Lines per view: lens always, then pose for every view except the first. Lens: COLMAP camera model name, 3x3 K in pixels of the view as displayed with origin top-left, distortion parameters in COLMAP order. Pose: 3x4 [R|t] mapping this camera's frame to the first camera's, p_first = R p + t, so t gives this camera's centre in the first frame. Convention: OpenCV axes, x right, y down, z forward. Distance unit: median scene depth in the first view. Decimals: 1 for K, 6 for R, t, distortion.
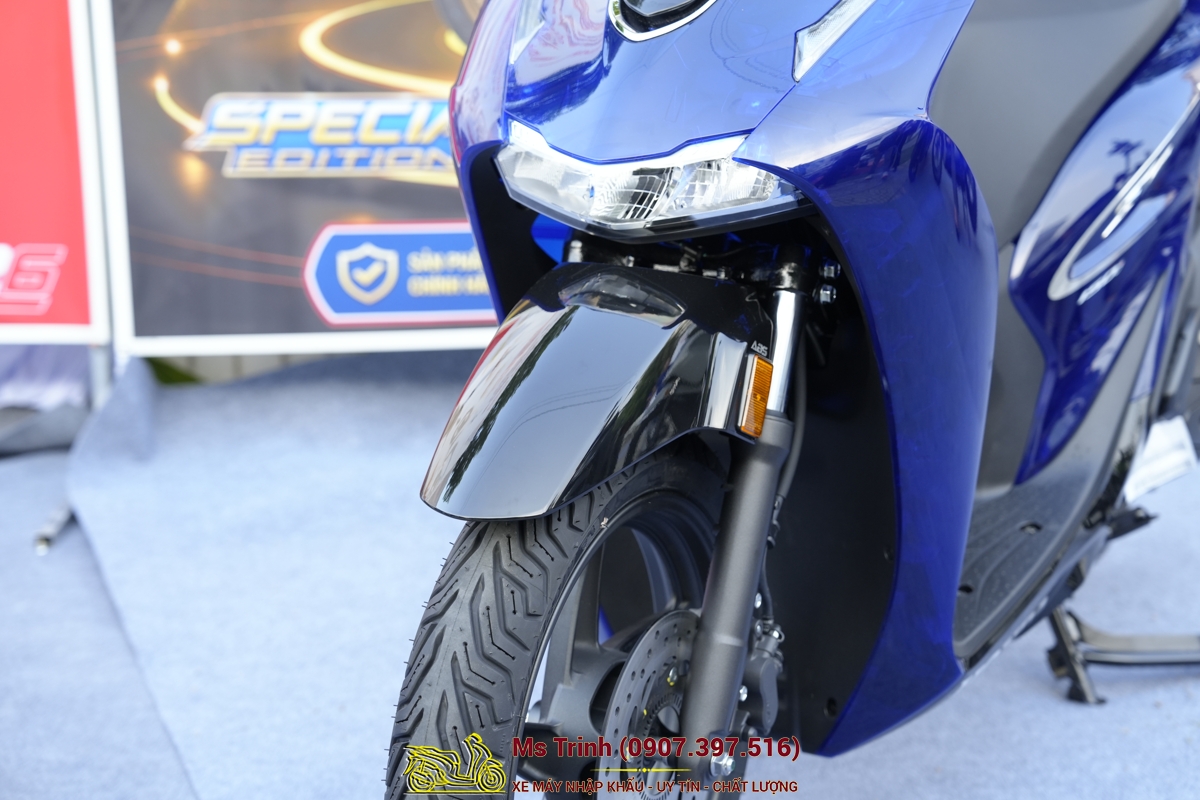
lens RADIAL K [[2285.5, 0, 619.5], [0, 2285.5, 401.9], [0, 0, 1]] dist [0.295116, 0.000000]
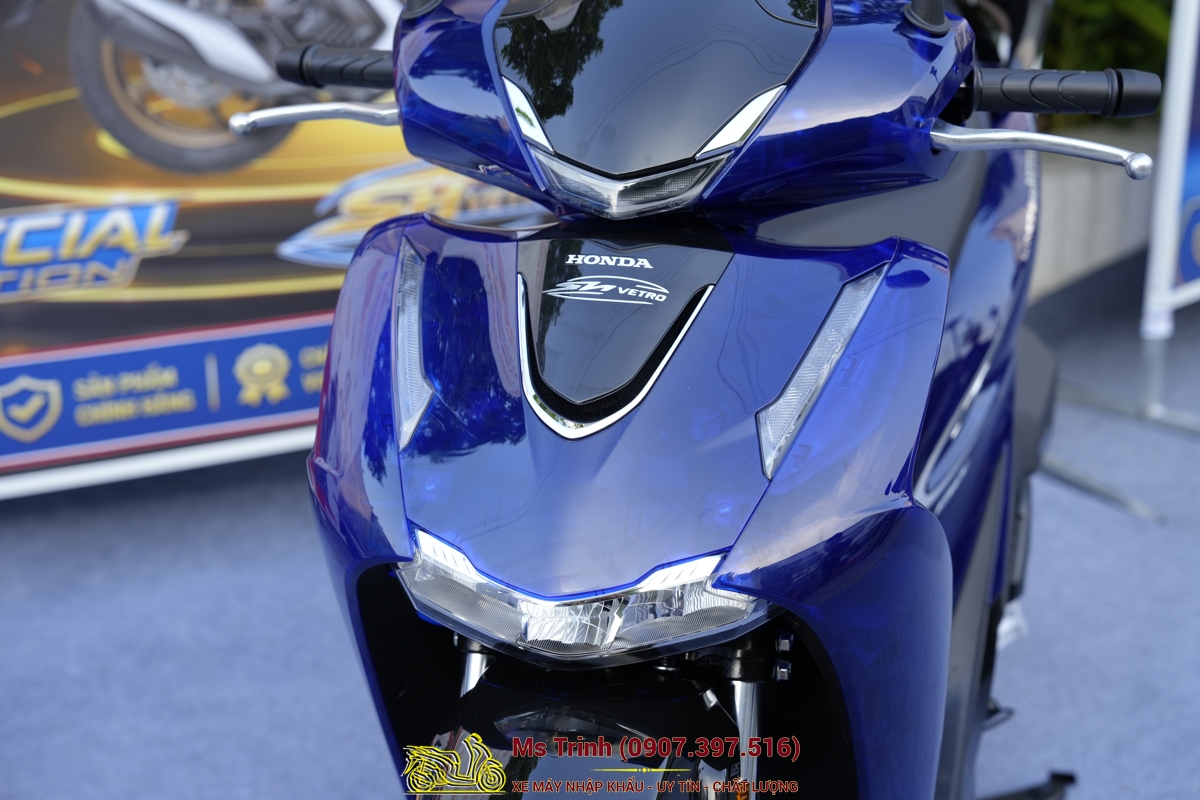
lens RADIAL K [[2285.5, 0, 606.1], [0, 2285.5, 419.6], [0, 0, 1]] dist [0.295116, 0.000000]
pose [[0.972398, -0.100684, 0.210486, -0.116433], [0.077373, 0.990206, 0.116209, -0.194191], [-0.220125, -0.096715, 0.970665, 0.139514]]
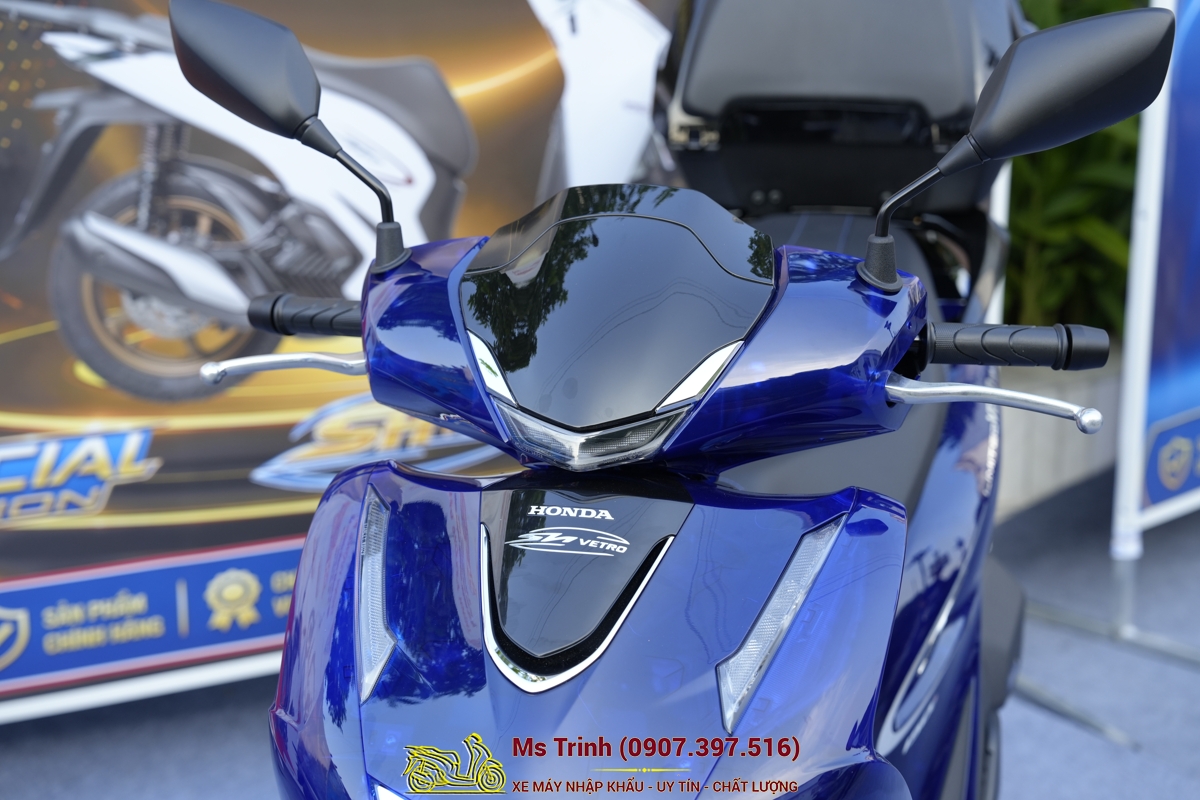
lens RADIAL K [[2285.5, 0, 604.9], [0, 2285.5, 404.4], [0, 0, 1]] dist [0.295116, 0.000000]
pose [[0.970707, -0.081171, 0.226138, -0.110964], [0.077266, 0.996669, 0.026079, -0.210512], [-0.227502, -0.007842, 0.973746, 0.132013]]
